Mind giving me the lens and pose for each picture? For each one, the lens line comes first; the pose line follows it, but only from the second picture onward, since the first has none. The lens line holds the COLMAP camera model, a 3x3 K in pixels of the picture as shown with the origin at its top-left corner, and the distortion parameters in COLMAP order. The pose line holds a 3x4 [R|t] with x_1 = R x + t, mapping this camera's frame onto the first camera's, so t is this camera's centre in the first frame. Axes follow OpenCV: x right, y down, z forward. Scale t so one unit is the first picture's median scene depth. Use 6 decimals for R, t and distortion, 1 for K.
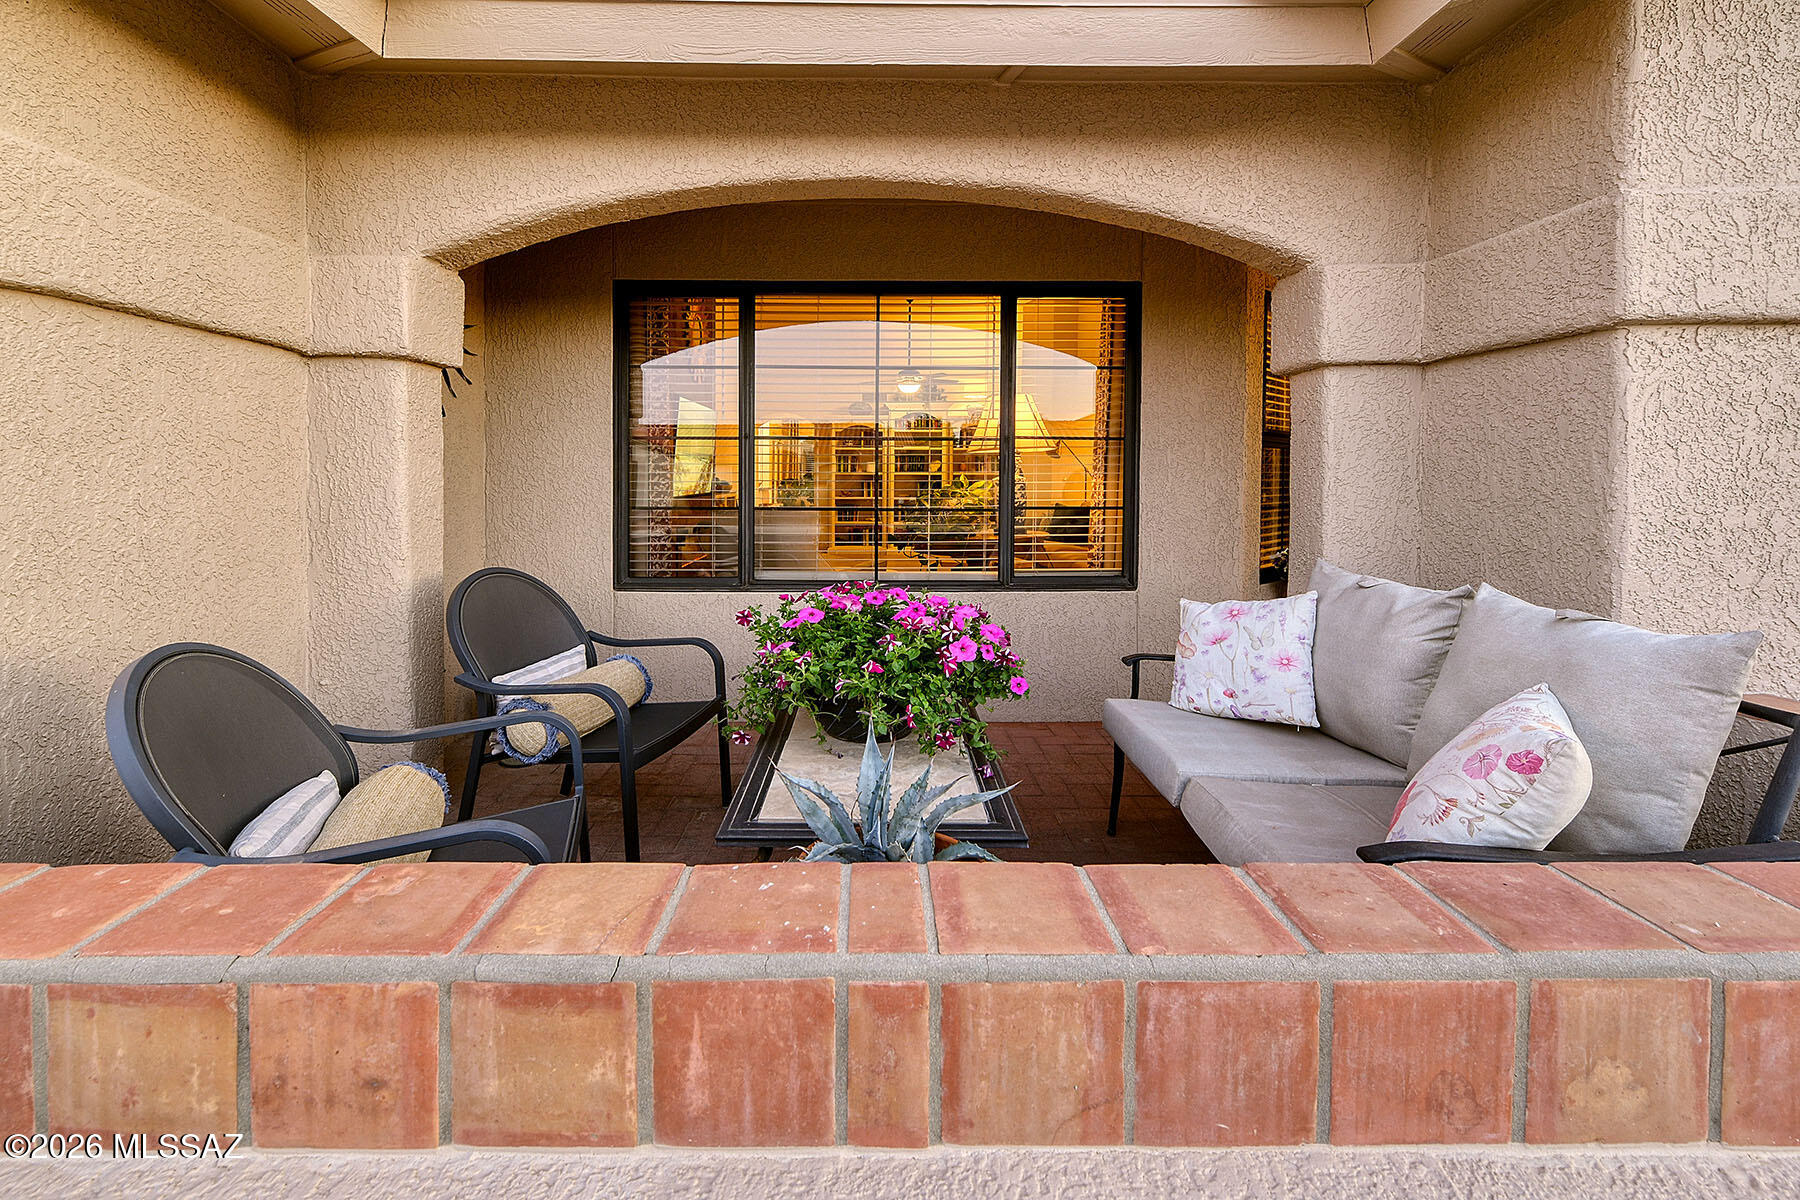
lens RADIAL K [[727.8, 0, 926.3], [0, 727.8, 584.5], [0, 0, 1]] dist [0.007236, -0.001604]
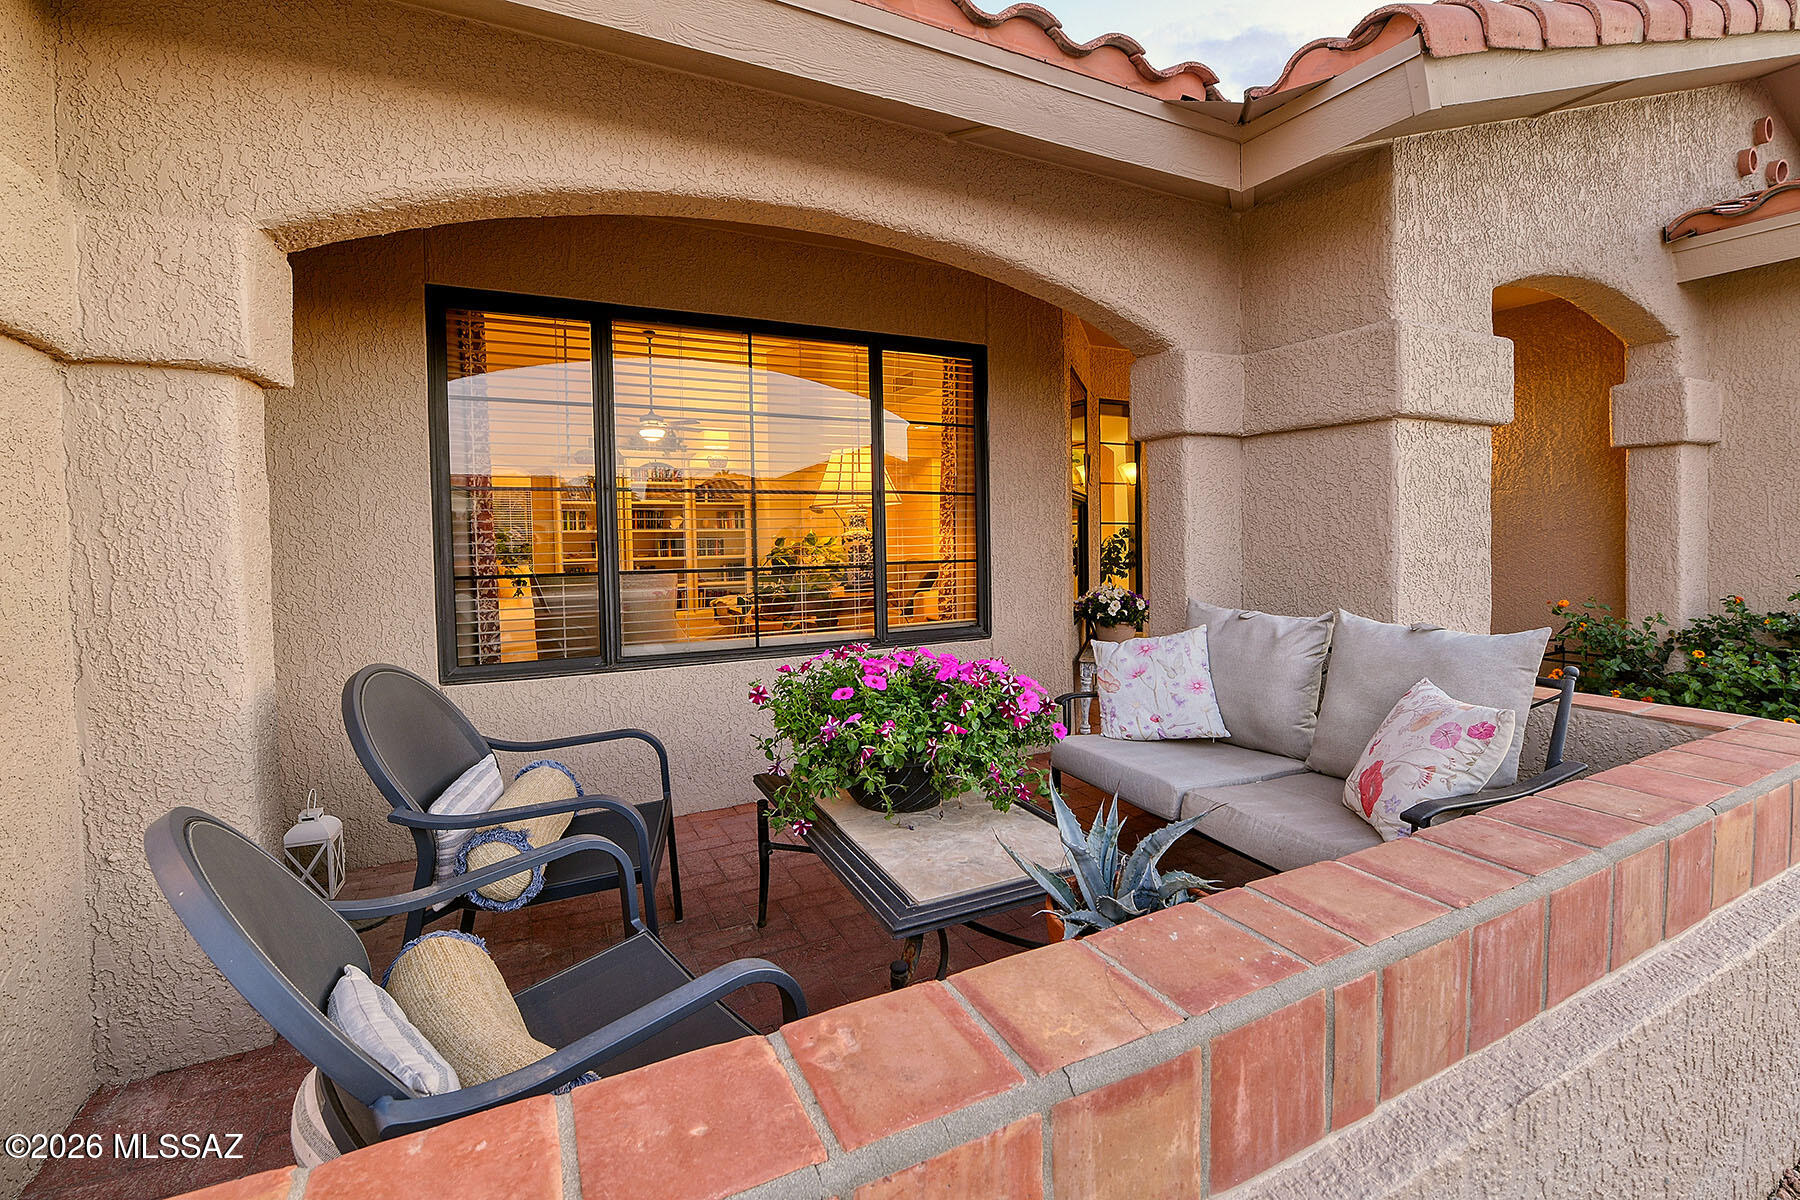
lens RADIAL K [[753.6, 0, 903.0], [0, 753.6, 655.4], [0, 0, 1]] dist [-0.018233, -0.000940]
pose [[0.904479, -0.080690, 0.418816, -0.462800], [0.074405, 0.996735, 0.031349, -0.017265], [-0.419978, 0.002807, 0.907530, 0.101210]]
